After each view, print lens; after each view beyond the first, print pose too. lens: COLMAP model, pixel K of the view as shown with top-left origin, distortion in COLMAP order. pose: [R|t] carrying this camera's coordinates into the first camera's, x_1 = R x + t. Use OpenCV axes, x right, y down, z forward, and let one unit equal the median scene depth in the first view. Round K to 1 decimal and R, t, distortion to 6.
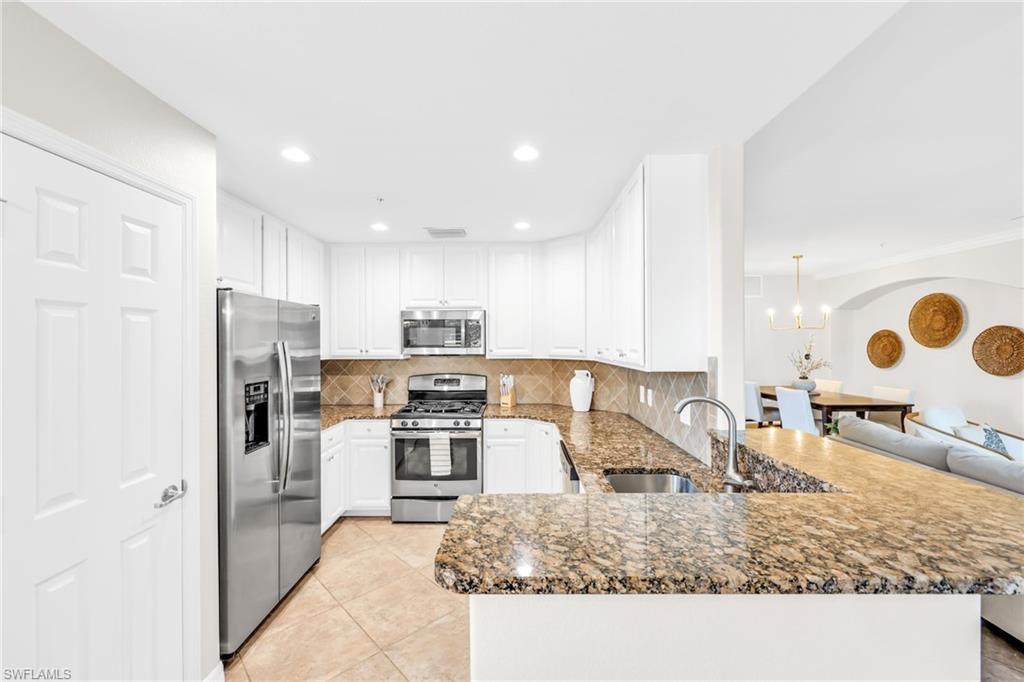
lens RADIAL K [[414.3, 0, 510.0], [0, 414.3, 343.5], [0, 0, 1]] dist [-0.000253, 0.000039]
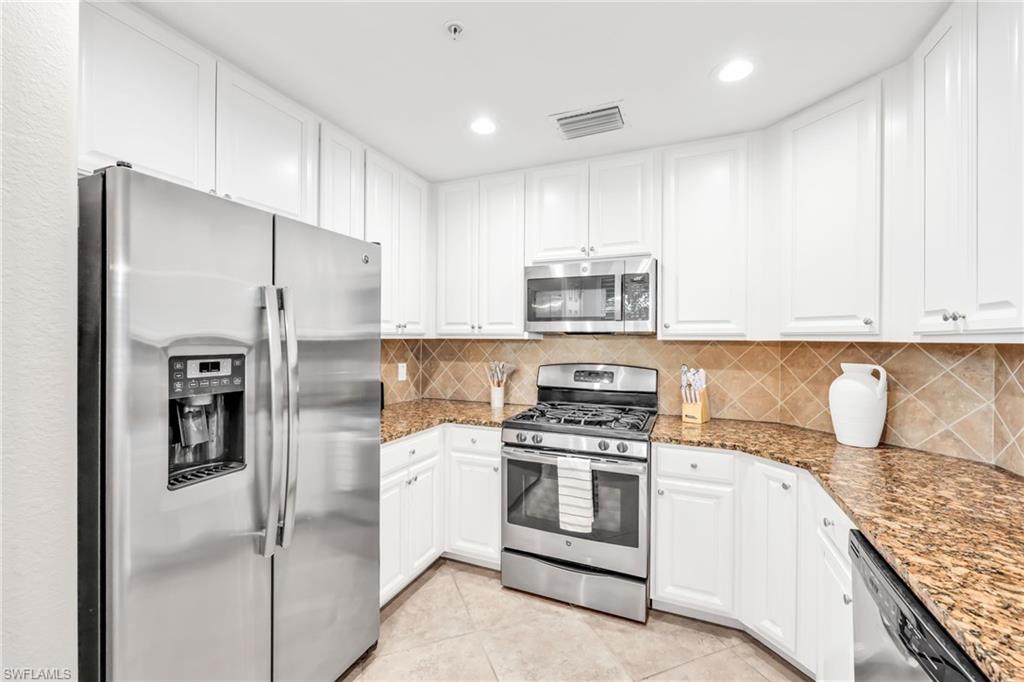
lens RADIAL K [[417.2, 0, 512.0], [0, 417.2, 341.0], [0, 0, 1]] dist [0.000581, 0.000004]
pose [[0.923347, 0.011354, -0.383798, -0.022627], [-0.010748, 0.999935, 0.003723, 0.042194], [0.383816, 0.000687, 0.923410, 0.394813]]
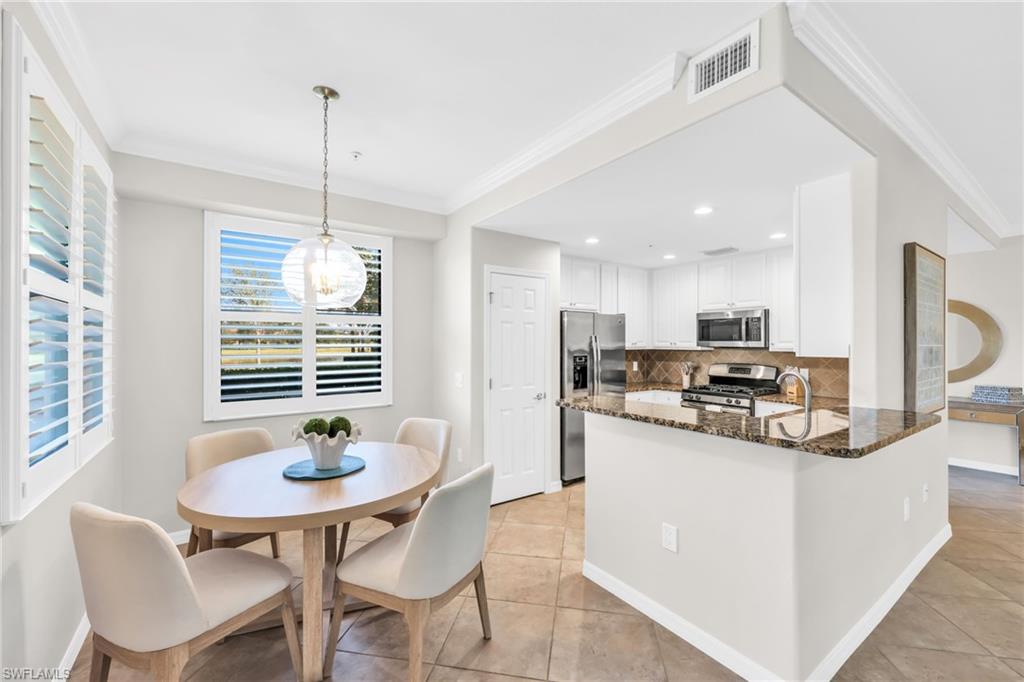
lens RADIAL K [[417.2, 0, 512.0], [0, 417.2, 341.0], [0, 0, 1]] dist [0.000581, 0.000004]
pose [[0.580225, 0.002299, -0.814453, 0.512030], [-0.006392, 0.999978, -0.001731, 0.016894], [0.814431, 0.006211, 0.580227, -0.268608]]
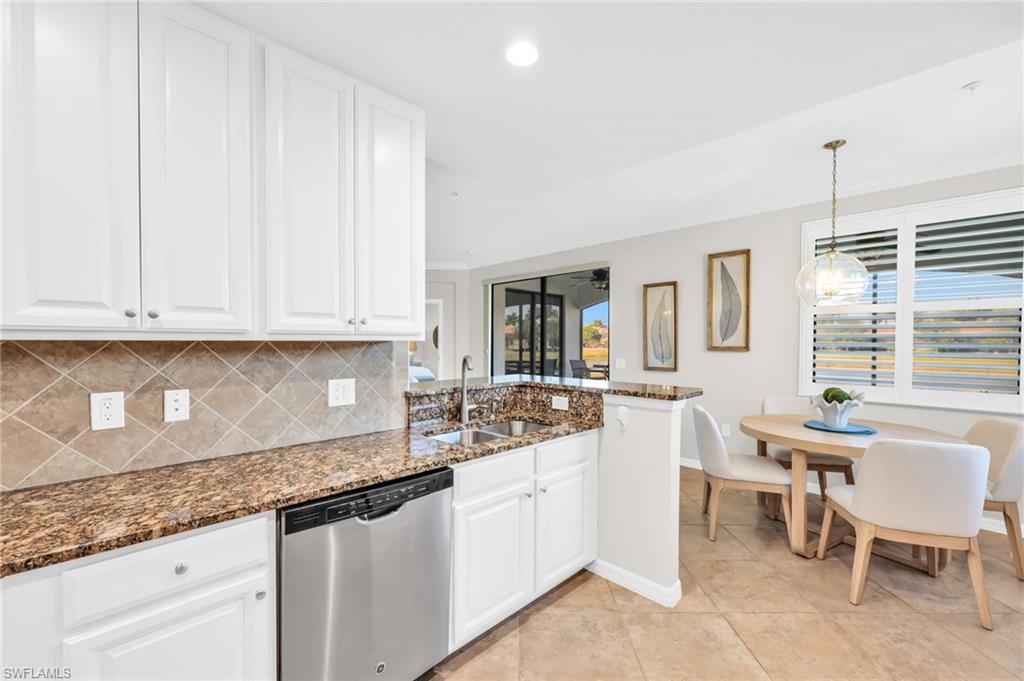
lens RADIAL K [[417.2, 0, 512.0], [0, 417.2, 340.5], [0, 0, 1]] dist [0.000581, 0.000004]
pose [[-0.713375, 0.004786, 0.700766, -0.342652], [0.001496, 0.999985, -0.005306, 0.043797], [-0.700781, -0.002736, -0.713371, 1.020556]]
